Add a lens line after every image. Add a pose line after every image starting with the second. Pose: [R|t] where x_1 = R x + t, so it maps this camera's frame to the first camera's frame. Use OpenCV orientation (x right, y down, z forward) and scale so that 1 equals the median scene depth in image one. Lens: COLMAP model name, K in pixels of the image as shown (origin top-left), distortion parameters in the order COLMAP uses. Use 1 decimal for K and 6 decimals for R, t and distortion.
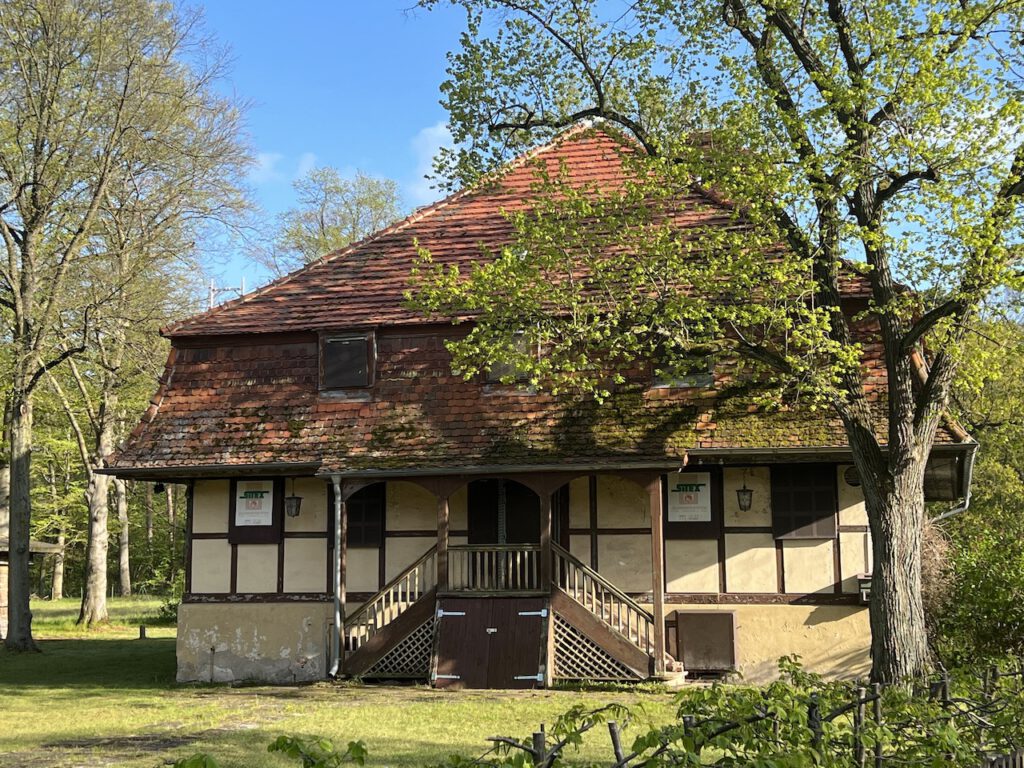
lens RADIAL K [[1948.0, 0, 512.0], [0, 1948.0, 384.0], [0, 0, 1]] dist [0.474128, 0.007170]
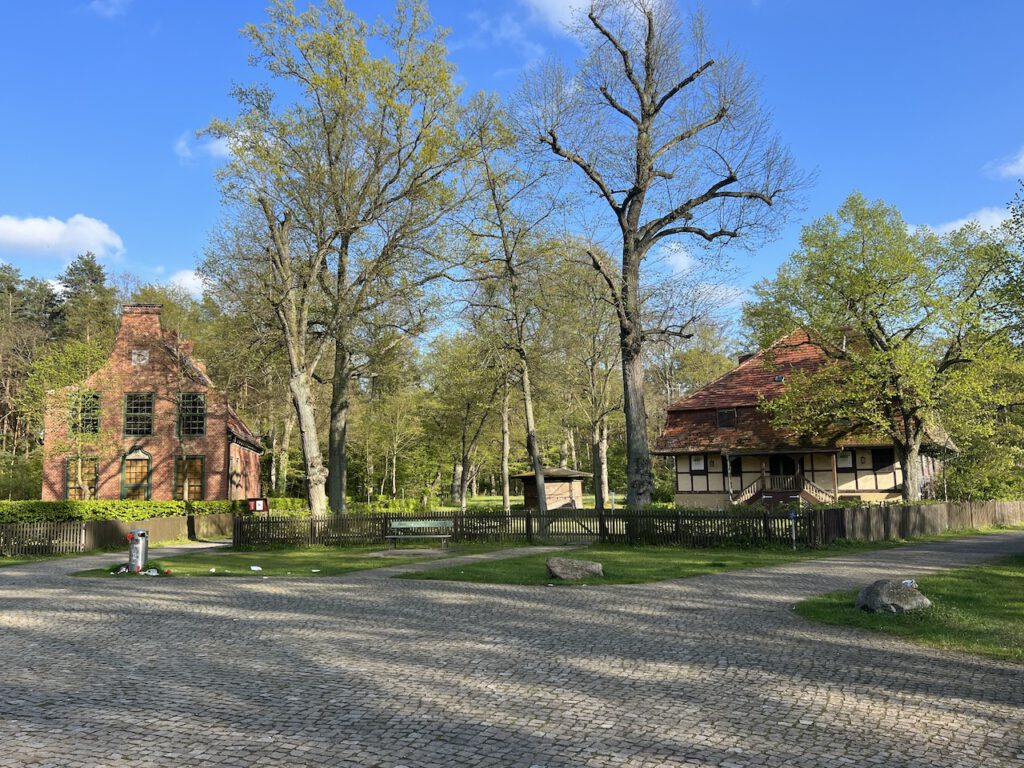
lens RADIAL K [[905.1, 0, 512.0], [0, 905.1, 384.0], [0, 0, 1]] dist [0.071142, -0.003439]
pose [[0.965151, -0.043211, -0.258102, -0.039951], [0.039486, 0.999028, -0.019602, -0.054346], [0.258698, 0.008728, 0.965919, -0.544775]]
